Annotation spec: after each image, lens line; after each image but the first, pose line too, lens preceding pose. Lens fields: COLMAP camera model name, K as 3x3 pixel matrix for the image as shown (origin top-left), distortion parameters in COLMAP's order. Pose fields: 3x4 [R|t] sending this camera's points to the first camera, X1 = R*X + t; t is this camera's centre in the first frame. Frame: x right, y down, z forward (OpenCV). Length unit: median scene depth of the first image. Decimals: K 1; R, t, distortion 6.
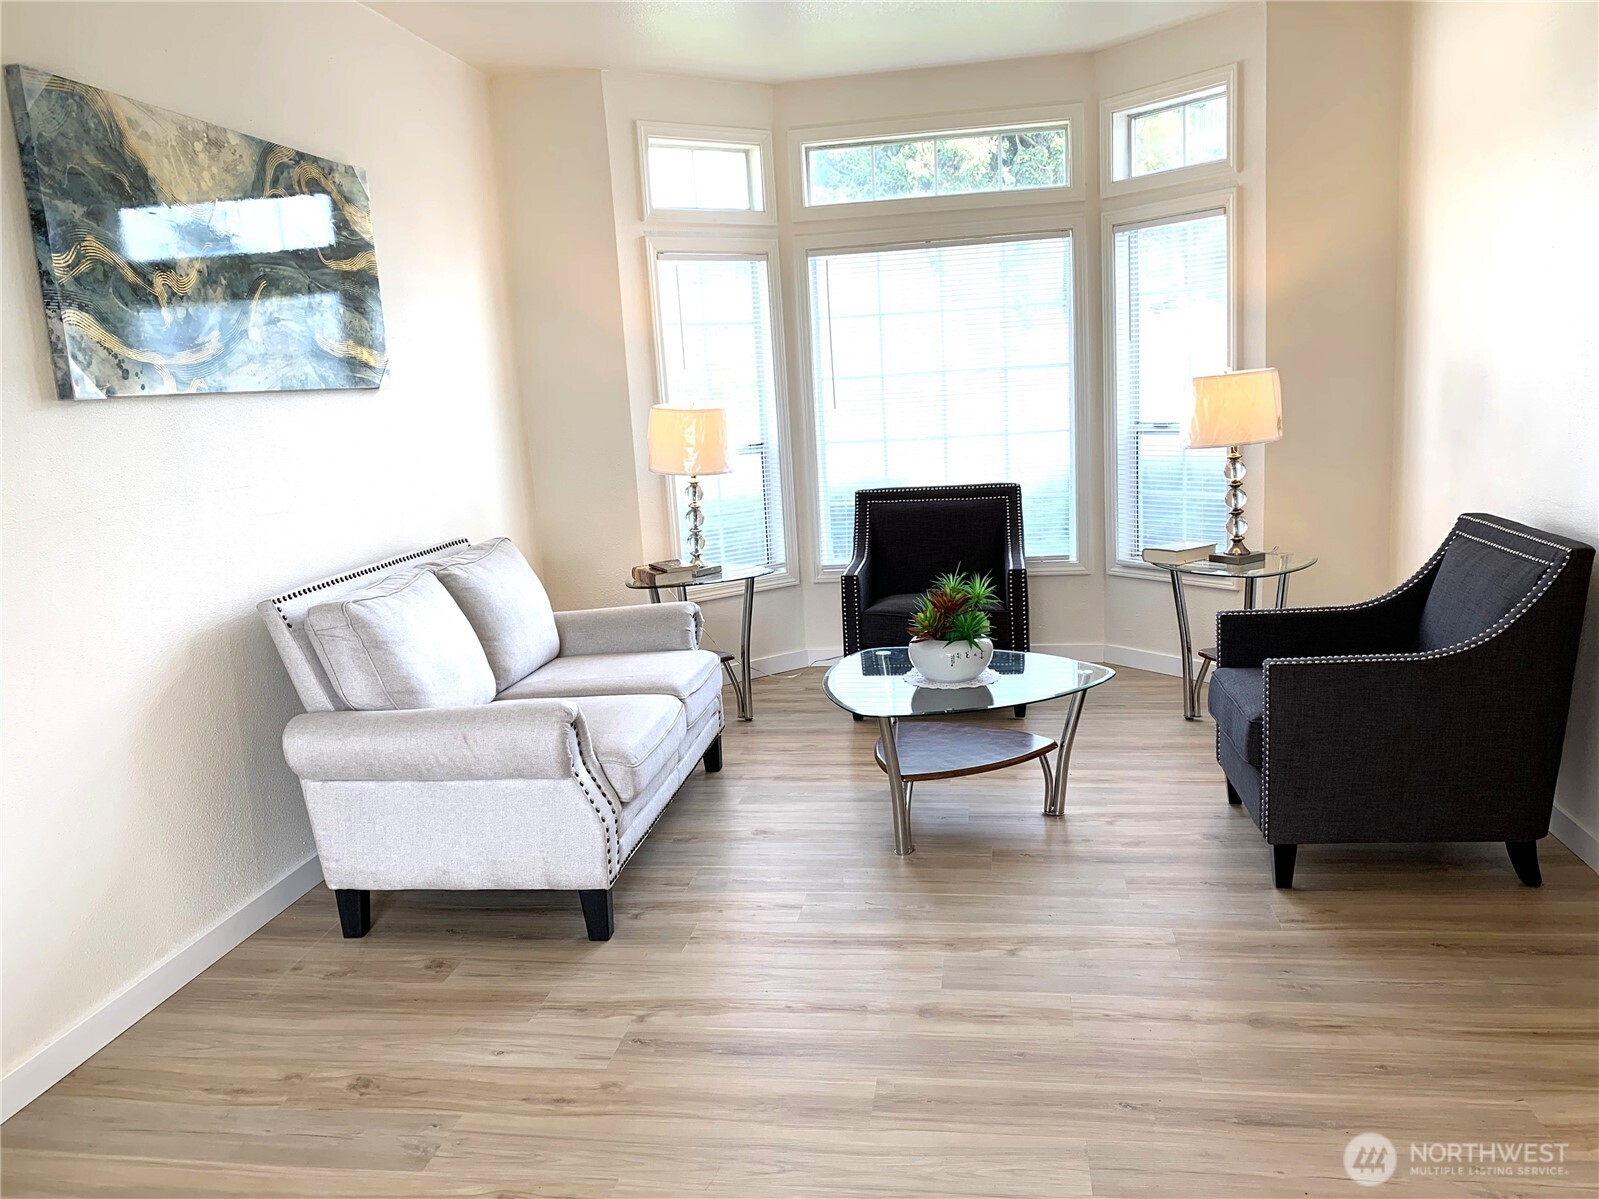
lens RADIAL K [[1220.3, 0, 800.1], [0, 1220.3, 614.4], [0, 0, 1]] dist [0.009416, -0.084737]
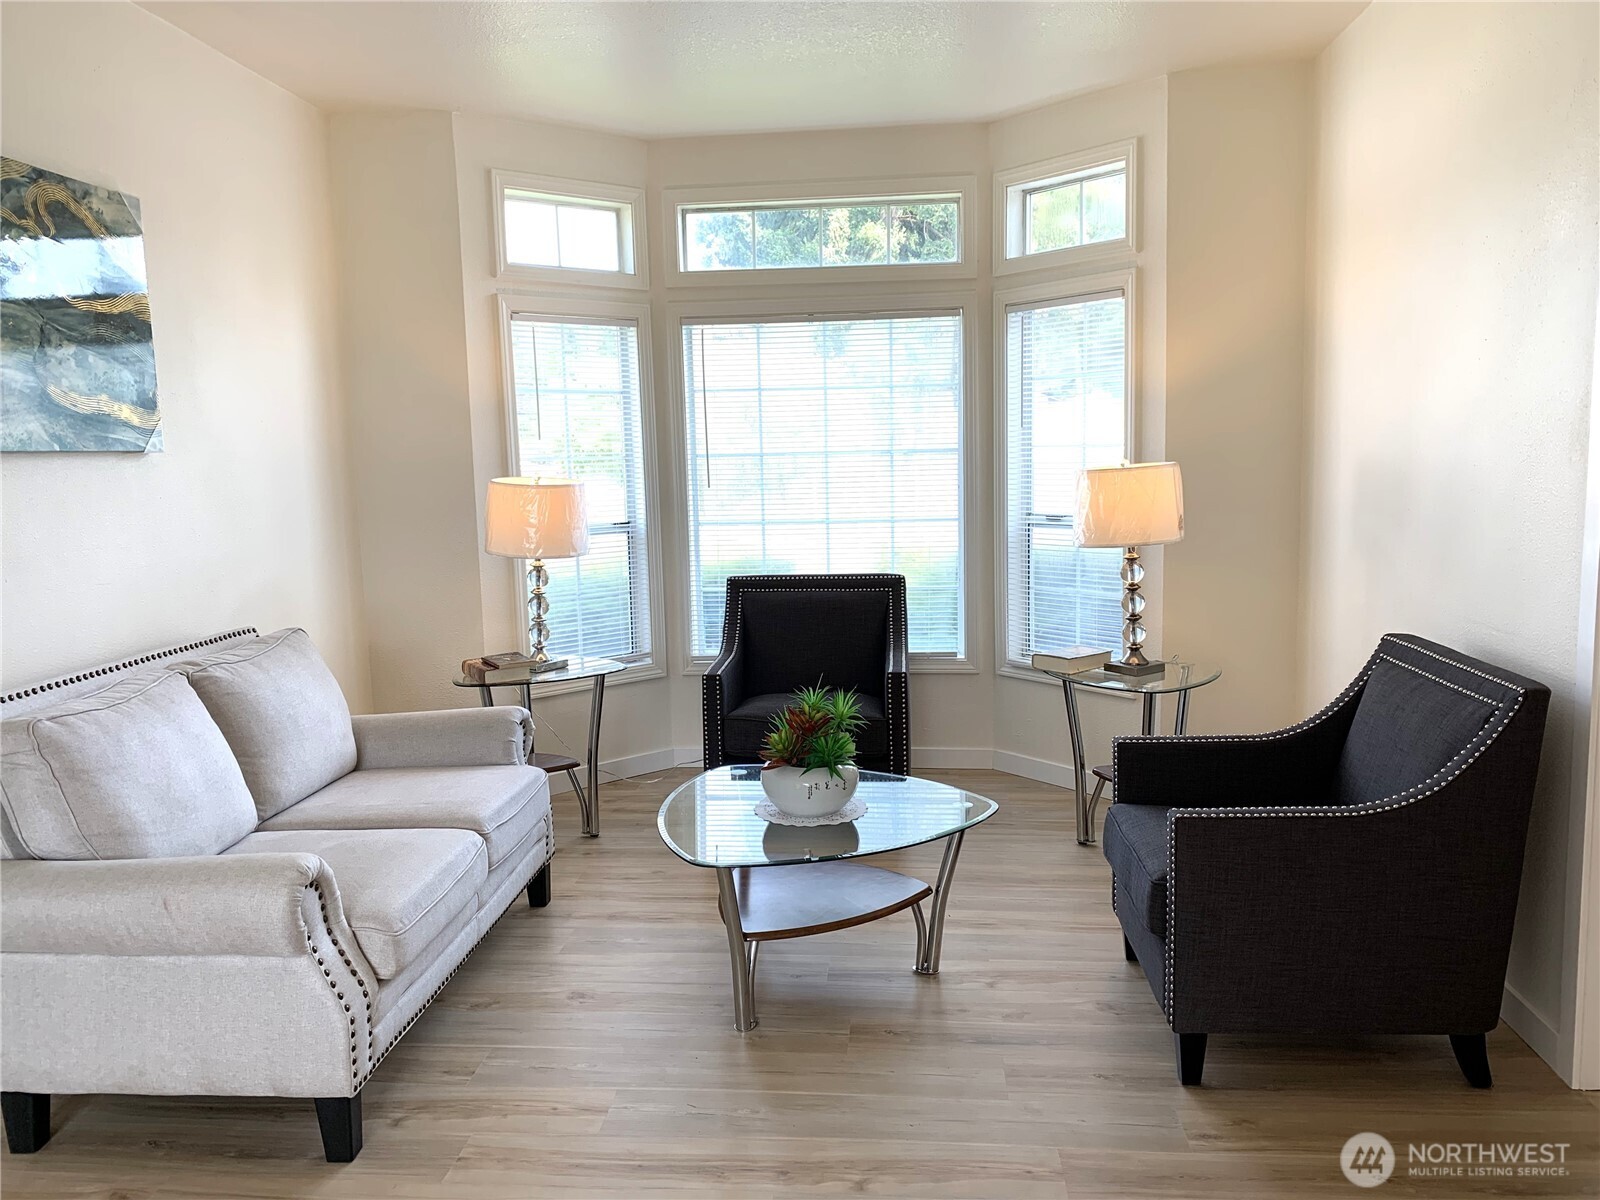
lens RADIAL K [[1217.4, 0, 800.0], [0, 1217.4, 600.0], [0, 0, 1]] dist [-0.002309, -0.066502]
pose [[0.996554, 0.026519, 0.078592, 0.045583], [-0.020934, 0.997252, -0.071060, -0.033261], [-0.080260, 0.069170, 0.994371, 0.141382]]
